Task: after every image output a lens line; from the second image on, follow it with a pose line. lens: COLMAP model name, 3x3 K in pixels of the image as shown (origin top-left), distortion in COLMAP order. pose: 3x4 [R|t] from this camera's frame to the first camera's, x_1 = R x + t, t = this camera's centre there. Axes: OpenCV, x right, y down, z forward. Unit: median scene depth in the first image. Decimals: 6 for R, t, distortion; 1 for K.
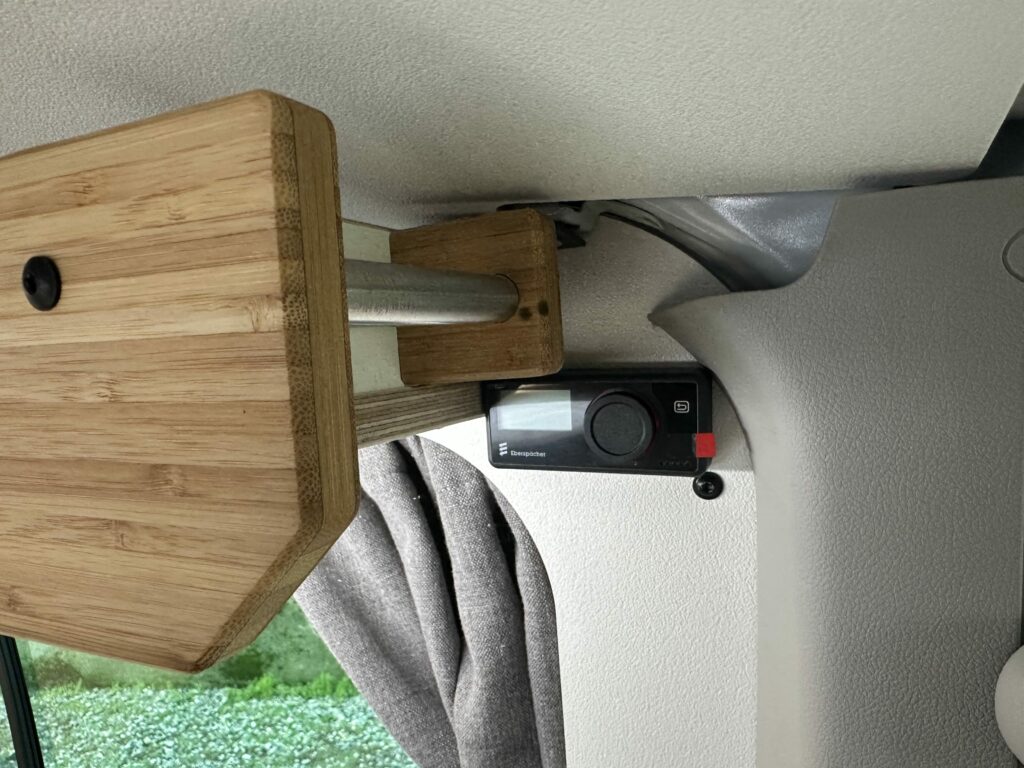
lens RADIAL K [[721.2, 0, 512.0], [0, 721.2, 384.0], [0, 0, 1]] dist [-0.000223, -0.000082]
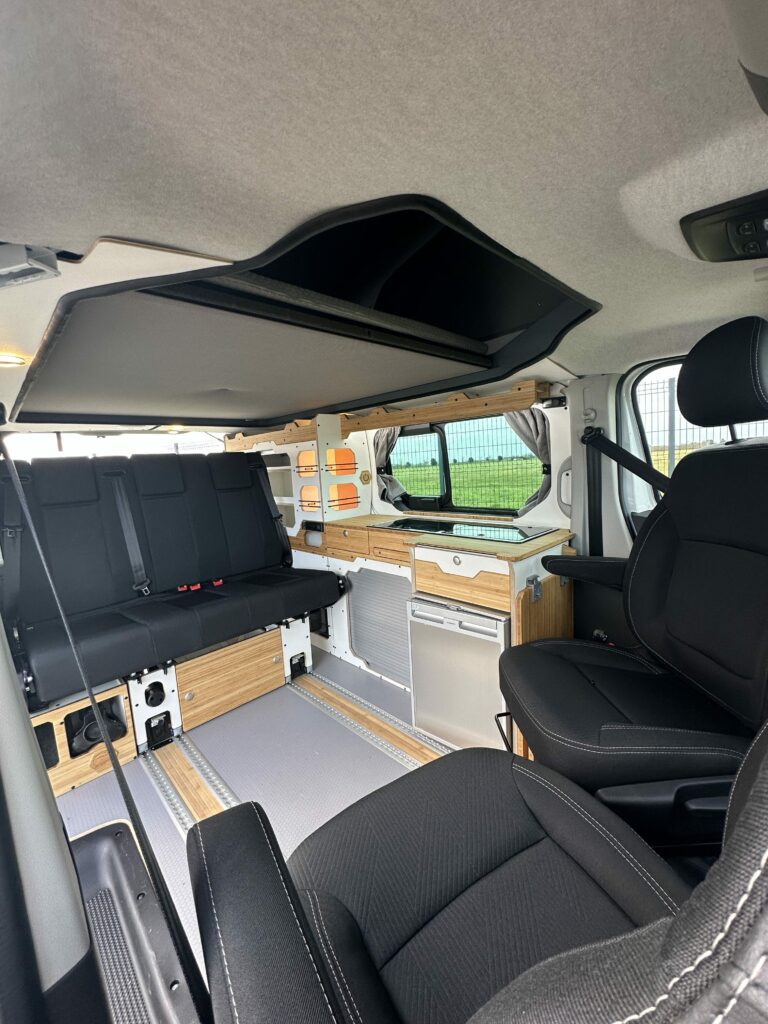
lens RADIAL K [[408.4, 0, 384.0], [0, 408.4, 512.0], [0, 0, 1]] dist [0.000809, 0.000080]
pose [[0.934720, 0.039684, -0.353163, -0.034256], [-0.013967, 0.997080, 0.075073, 1.253559], [0.355111, -0.065240, 0.932545, -5.676095]]
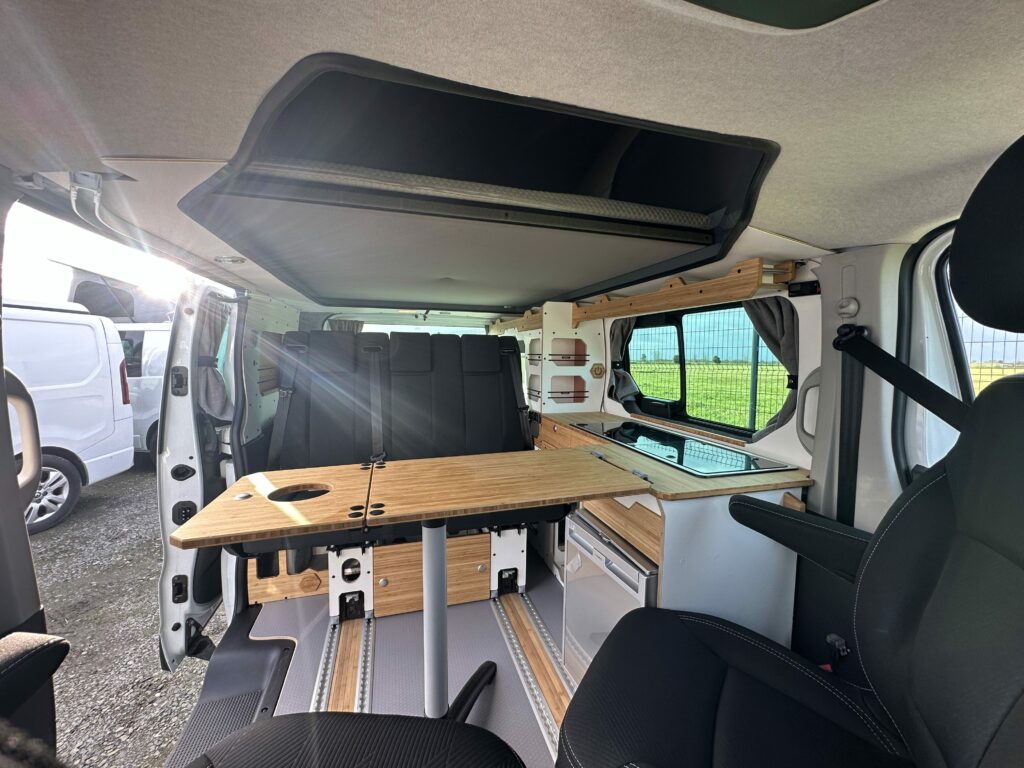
lens RADIAL K [[408.4, 0, 512.0], [0, 408.4, 384.0], [0, 0, 1]] dist [0.000809, 0.000080]
pose [[0.659037, 0.113134, -0.743553, 1.395682], [-0.095582, 0.993204, 0.066401, 1.051608], [0.746012, 0.027310, 0.665372, -4.112337]]
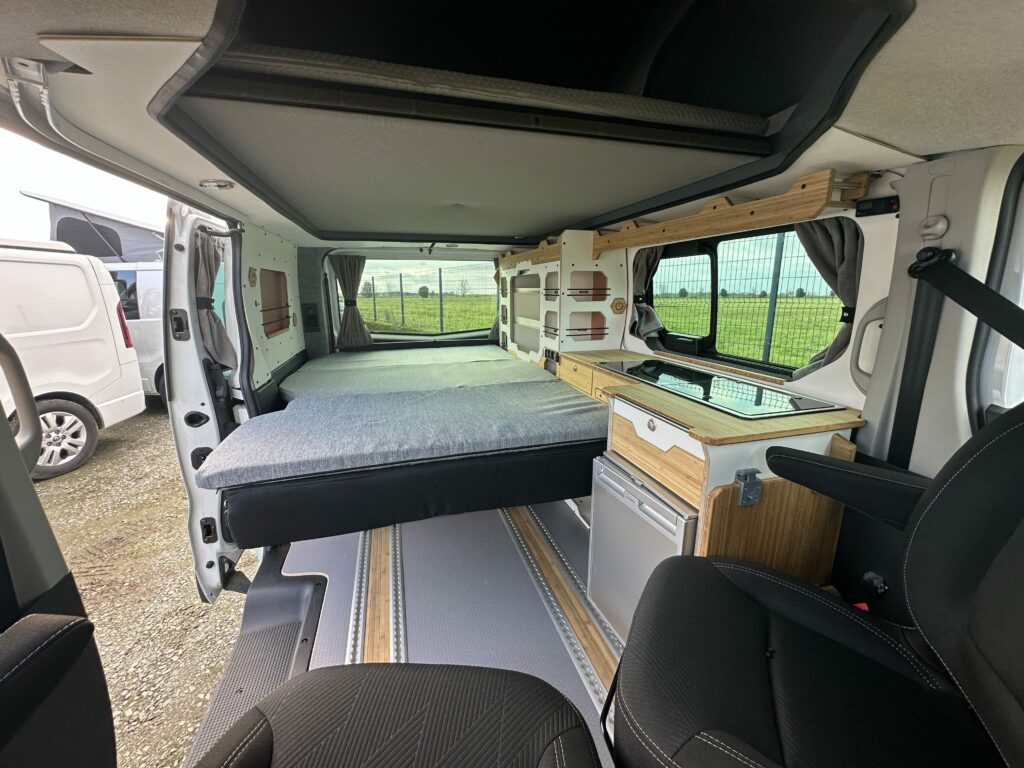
lens RADIAL K [[408.4, 0, 512.0], [0, 408.4, 384.0], [0, 0, 1]] dist [0.000809, 0.000080]
pose [[0.656898, 0.216237, -0.722306, 0.976233], [-0.079611, 0.972529, 0.218745, 1.077578], [0.749765, -0.086190, 0.656067, -4.095678]]
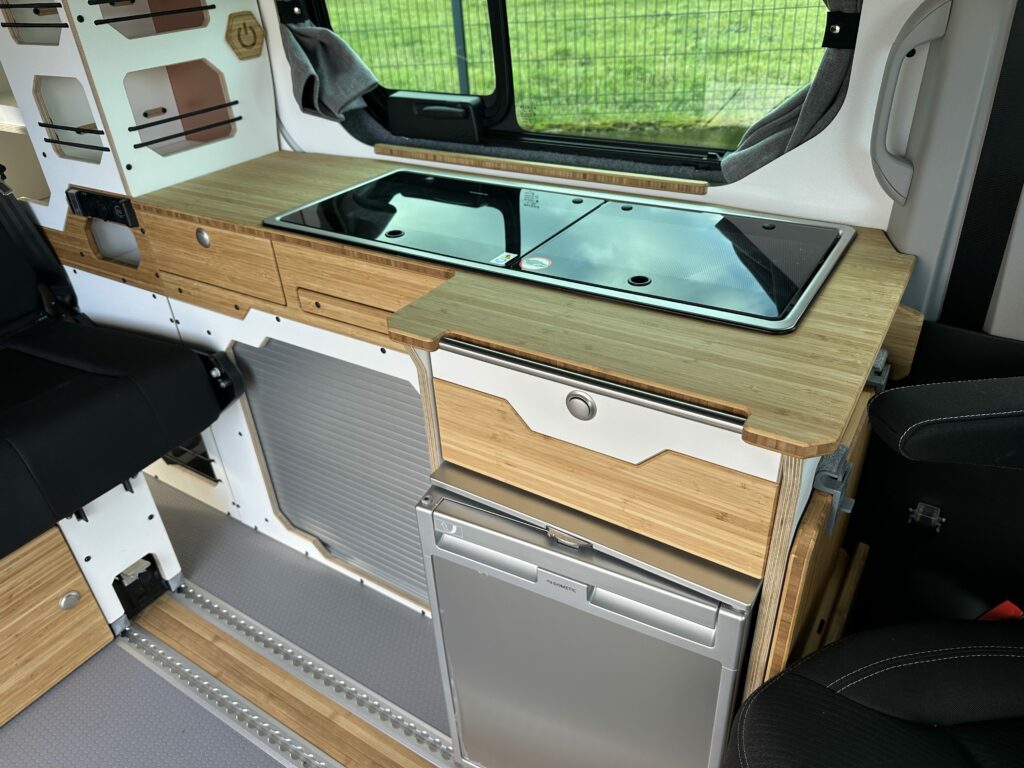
lens RADIAL K [[729.6, 0, 512.0], [0, 729.6, 384.0], [0, 0, 1]] dist [-0.003656, -0.004194]
pose [[0.990173, 0.072061, -0.119854, -0.954799], [-0.006411, 0.879510, 0.475837, 0.871721], [0.139702, -0.470393, 0.871329, -2.762280]]
